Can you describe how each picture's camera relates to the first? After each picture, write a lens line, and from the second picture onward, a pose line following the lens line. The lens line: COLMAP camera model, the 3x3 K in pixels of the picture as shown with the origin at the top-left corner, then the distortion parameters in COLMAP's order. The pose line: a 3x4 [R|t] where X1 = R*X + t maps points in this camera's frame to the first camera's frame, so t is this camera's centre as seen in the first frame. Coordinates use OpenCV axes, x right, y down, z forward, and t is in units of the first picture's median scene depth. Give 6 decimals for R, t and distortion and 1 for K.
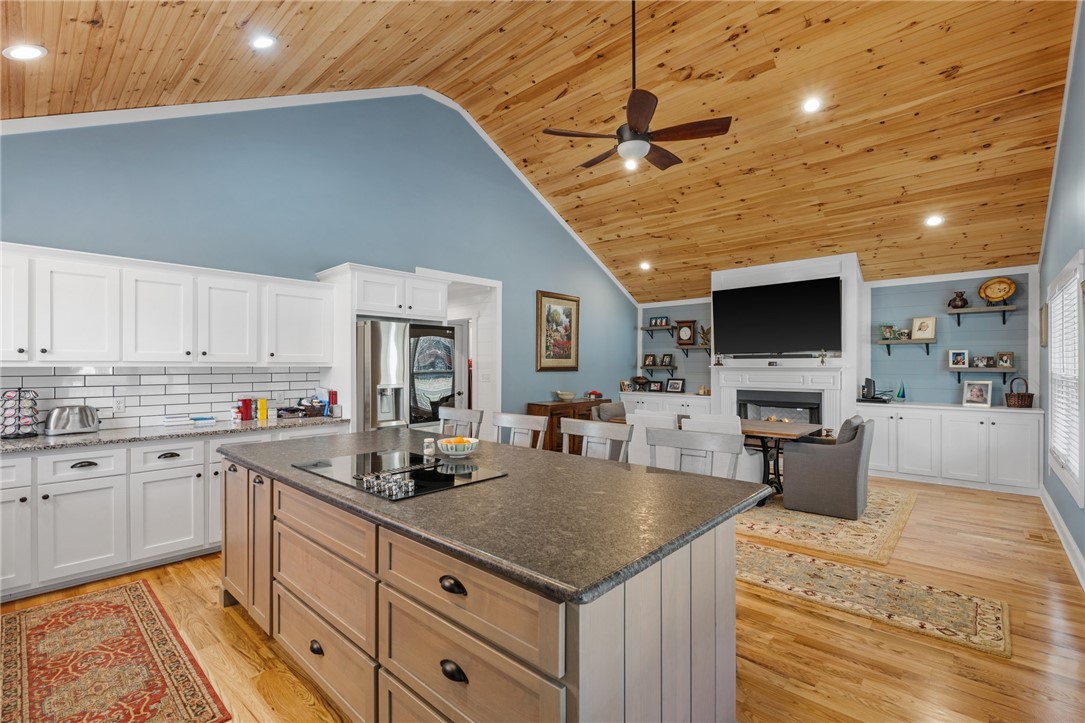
lens RADIAL K [[477.4, 0, 542.5], [0, 477.4, 365.8], [0, 0, 1]] dist [-0.003591, -0.000634]
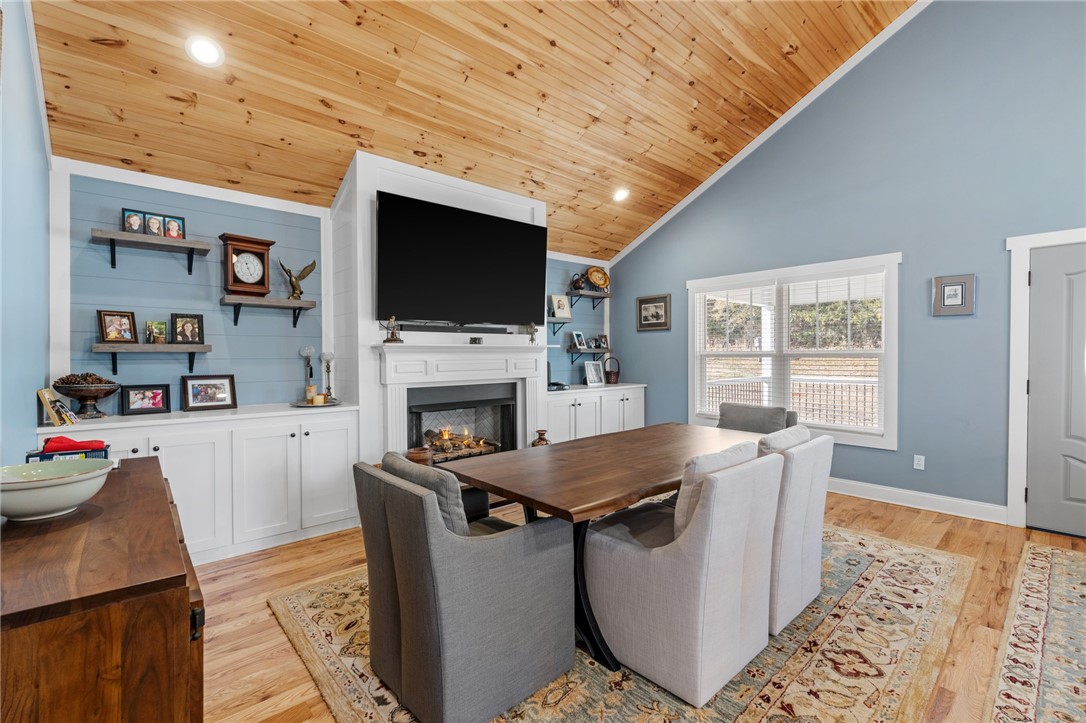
lens RADIAL K [[477.9, 0, 545.9], [0, 477.9, 360.2], [0, 0, 1]] dist [-0.003591, -0.000634]
pose [[0.103790, -0.012186, 0.994525, -0.141010], [0.005620, 0.999916, 0.011666, 0.015667], [-0.994583, 0.004378, 0.103850, 0.969274]]
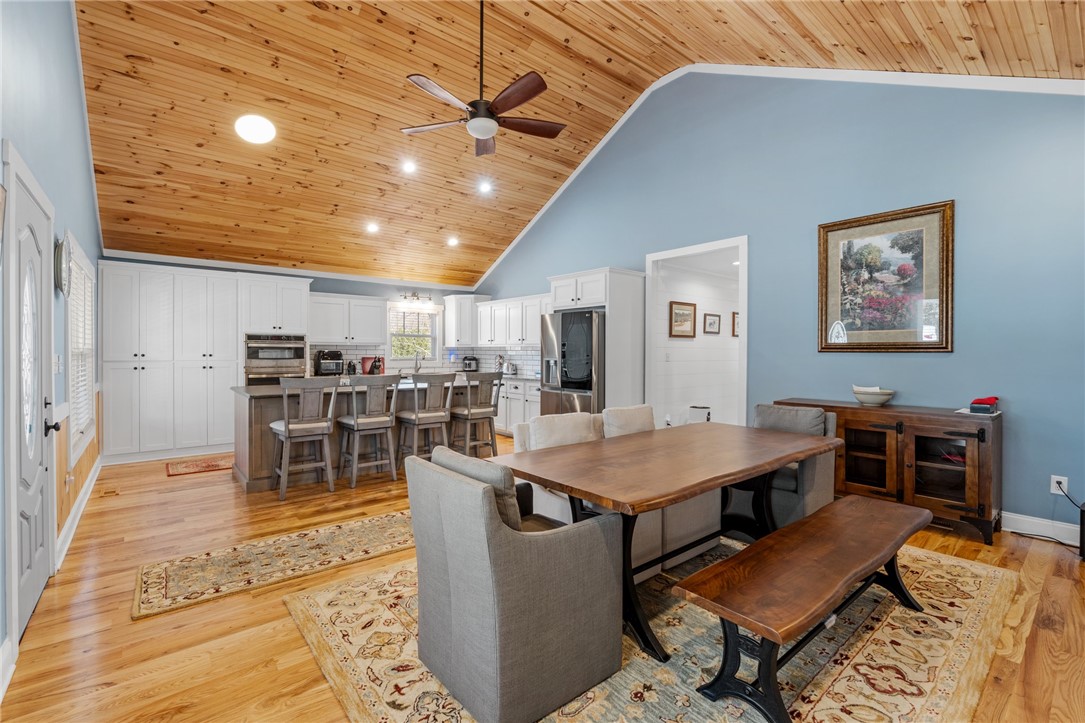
lens RADIAL K [[477.4, 0, 544.4], [0, 477.4, 354.1], [0, 0, 1]] dist [-0.003591, -0.000634]
pose [[-0.138216, 0.003797, -0.990395, 0.799429], [-0.004921, 0.999978, 0.004521, 0.016049], [0.990390, 0.005499, -0.138194, 0.858026]]
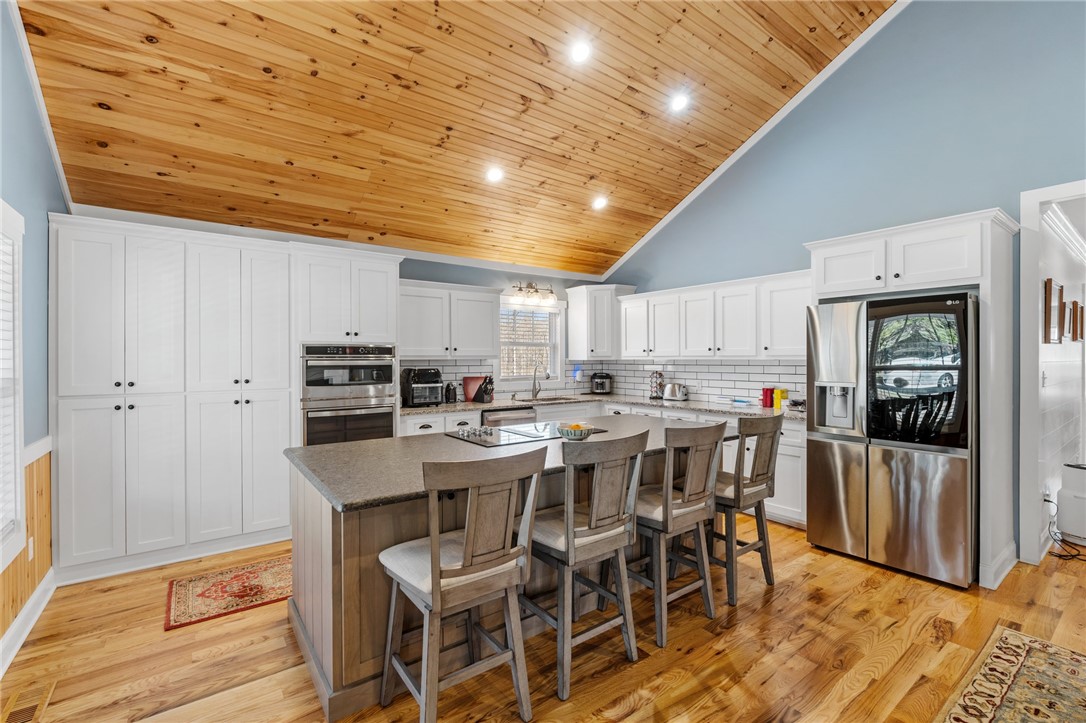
lens RADIAL K [[477.9, 0, 546.5], [0, 477.9, 358.1], [0, 0, 1]] dist [-0.003591, -0.000634]
pose [[-0.191148, -0.000912, -0.981561, 0.405199], [0.002578, 0.999996, -0.001431, -0.000892], [0.981558, -0.002804, -0.191145, 0.493947]]
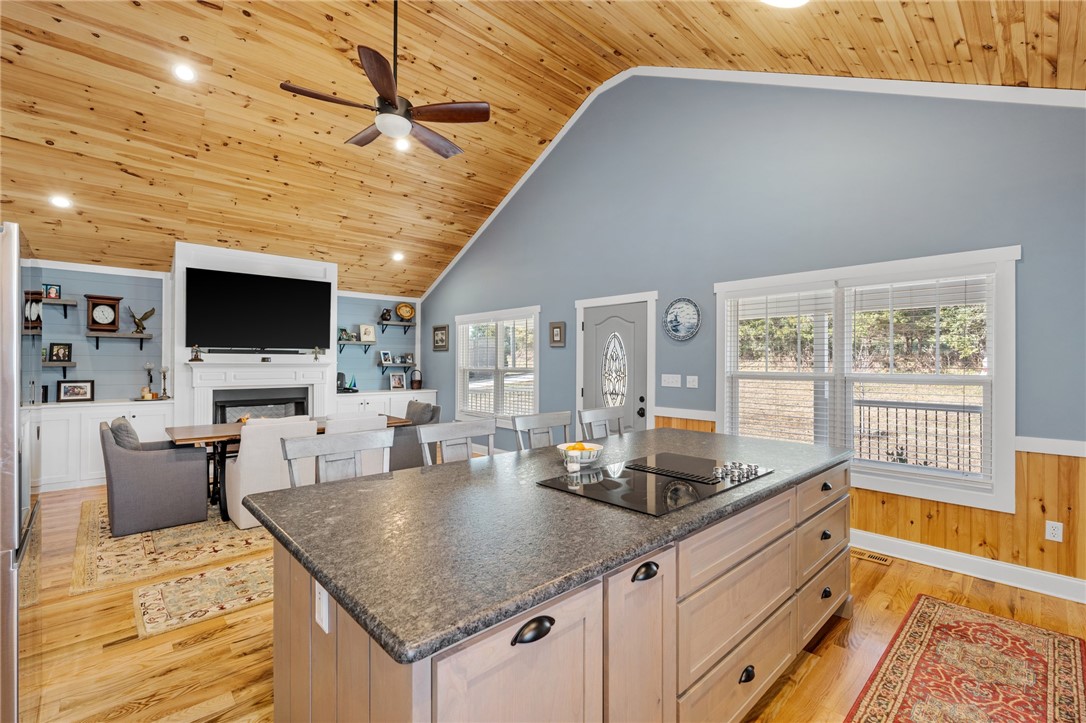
lens RADIAL K [[477.9, 0, 543.2], [0, 477.9, 360.8], [0, 0, 1]] dist [-0.003591, -0.000634]
pose [[0.086096, 0.004988, 0.996274, -0.471049], [-0.003167, 0.999984, -0.004733, 0.000625], [-0.996282, -0.002747, 0.086110, 0.427069]]
